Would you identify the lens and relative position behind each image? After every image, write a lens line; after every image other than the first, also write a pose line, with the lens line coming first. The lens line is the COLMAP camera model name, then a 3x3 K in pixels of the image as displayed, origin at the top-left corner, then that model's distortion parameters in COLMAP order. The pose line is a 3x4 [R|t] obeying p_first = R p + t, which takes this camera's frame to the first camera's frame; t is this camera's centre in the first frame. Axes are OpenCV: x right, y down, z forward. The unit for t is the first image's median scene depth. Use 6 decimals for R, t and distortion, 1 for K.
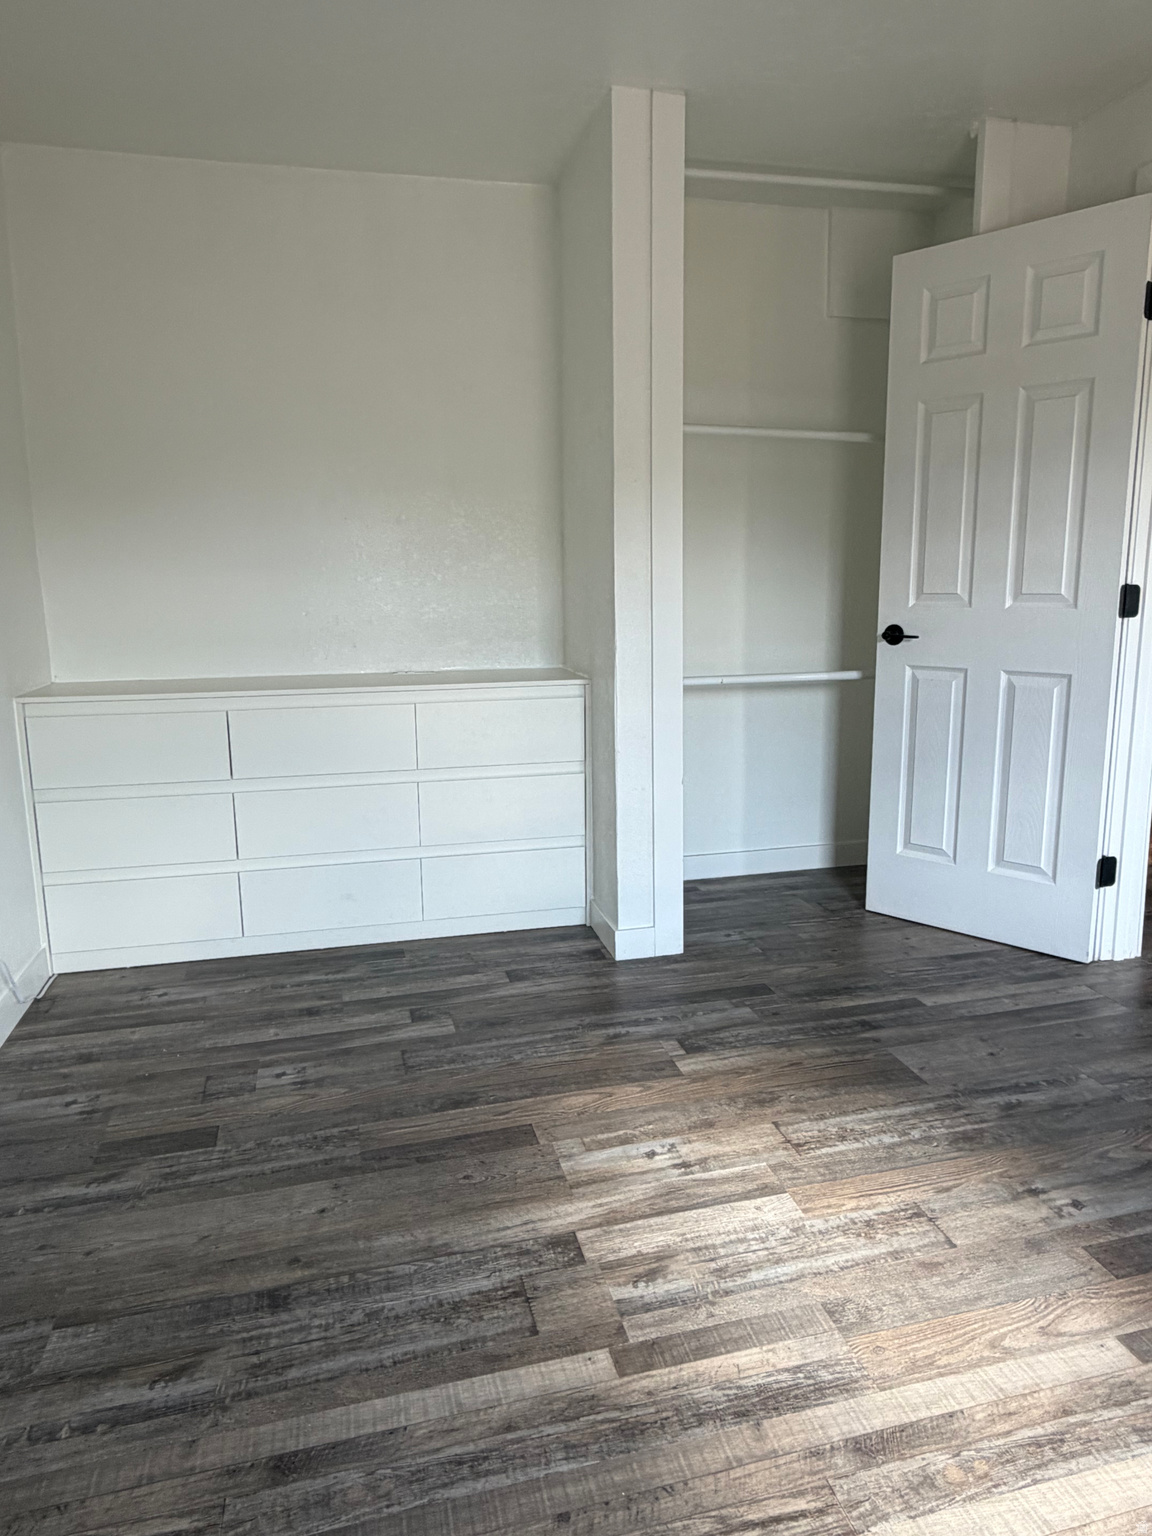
lens RADIAL K [[1006.2, 0, 580.5], [0, 1006.2, 773.2], [0, 0, 1]] dist [-0.003711, 0.001756]
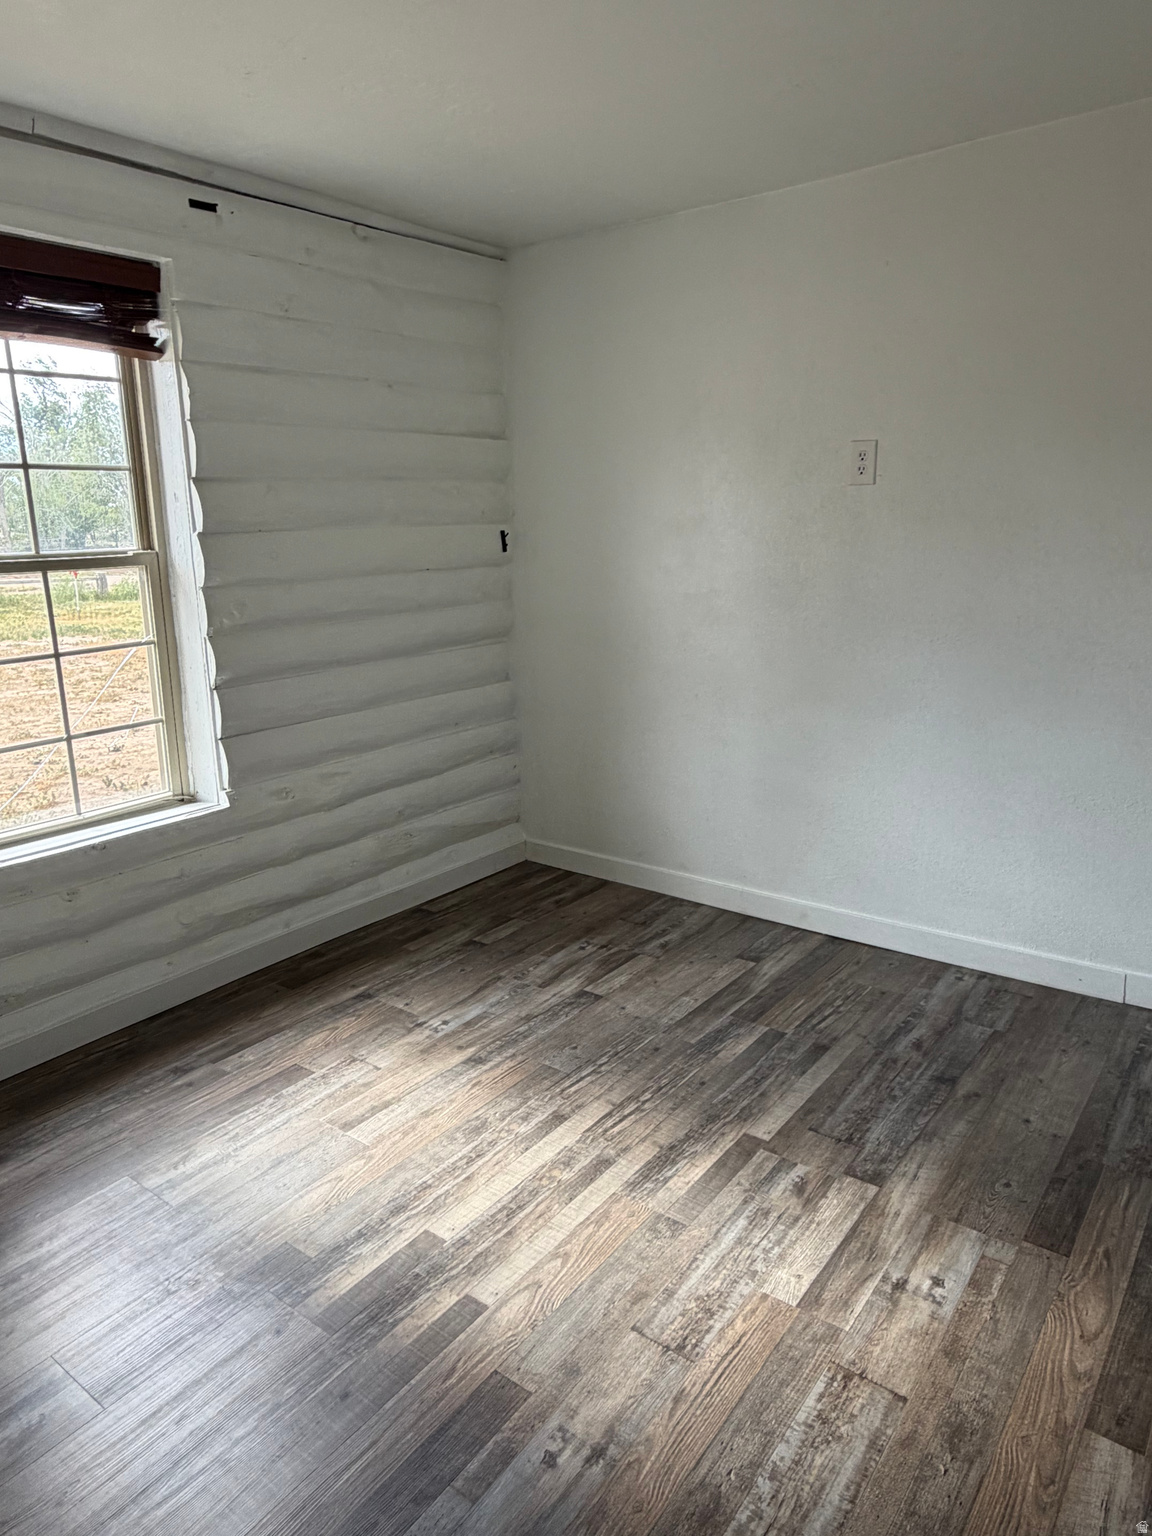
lens RADIAL K [[1006.2, 0, 580.5], [0, 1006.2, 773.2], [0, 0, 1]] dist [-0.003711, 0.001756]
pose [[-0.785827, 0.183028, -0.590742, 0.974400], [-0.081925, 0.915978, 0.392775, -0.479100], [0.612996, 0.357050, -0.704806, 1.580191]]
